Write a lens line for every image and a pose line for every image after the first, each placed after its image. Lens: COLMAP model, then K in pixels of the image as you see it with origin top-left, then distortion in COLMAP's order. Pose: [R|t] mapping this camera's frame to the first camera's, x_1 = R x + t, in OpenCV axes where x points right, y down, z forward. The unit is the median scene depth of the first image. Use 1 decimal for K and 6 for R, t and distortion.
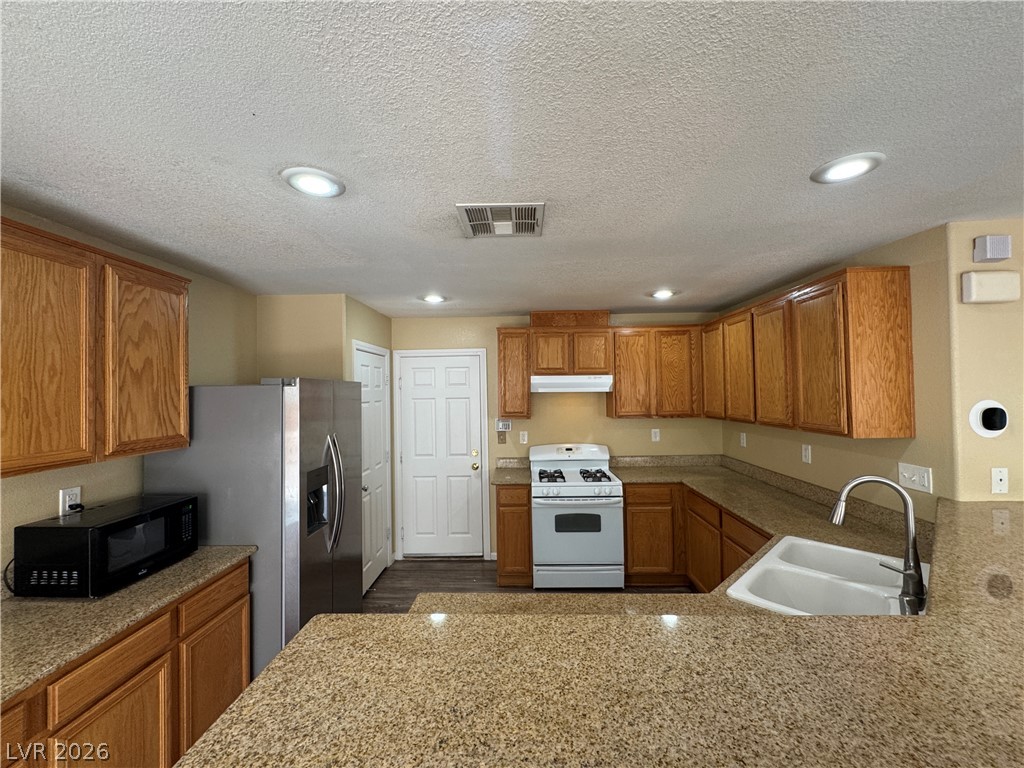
lens RADIAL K [[409.9, 0, 512.7], [0, 409.9, 383.0], [0, 0, 1]] dist [-0.000508, 0.000539]
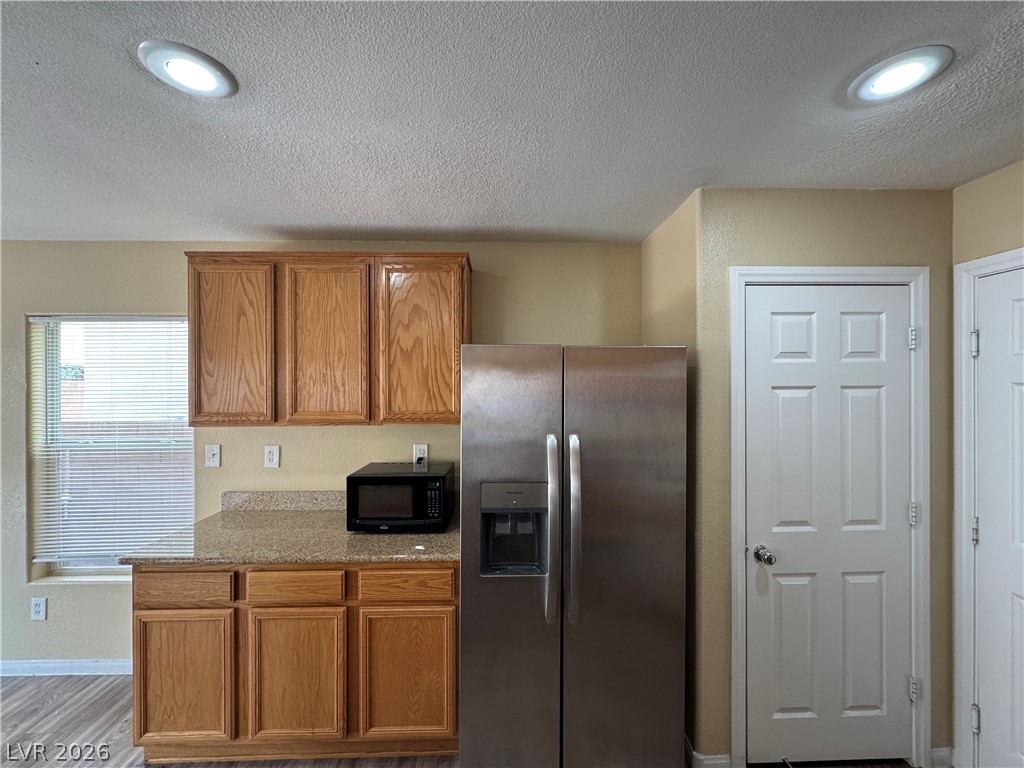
lens RADIAL K [[409.9, 0, 513.9], [0, 409.9, 385.7], [0, 0, 1]] dist [-0.000508, 0.000539]
pose [[0.053965, 0.021632, -0.998309, 0.201794], [0.022220, 0.999492, 0.022859, 0.044673], [0.998296, -0.023416, 0.053457, 1.111216]]
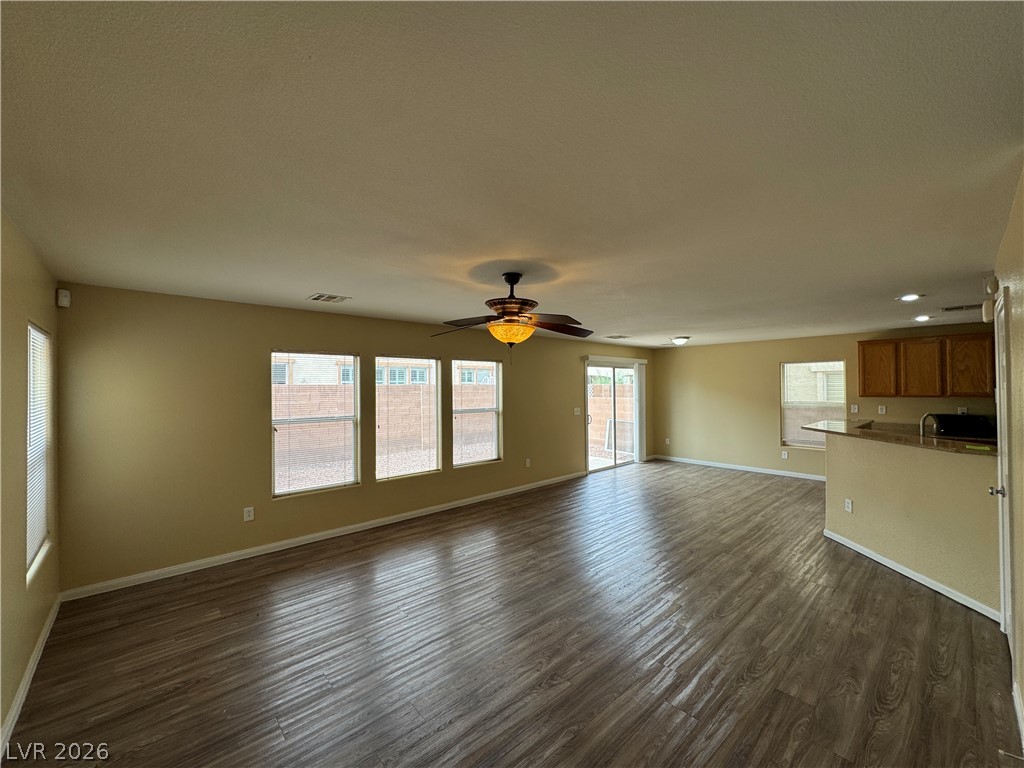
lens RADIAL K [[409.9, 0, 514.4], [0, 409.9, 382.5], [0, 0, 1]] dist [-0.000508, 0.000539]
pose [[-0.716279, 0.008639, -0.697760, 3.250758], [0.028182, 0.999466, -0.016555, 0.018210], [0.697244, -0.031522, -0.716140, 0.778193]]
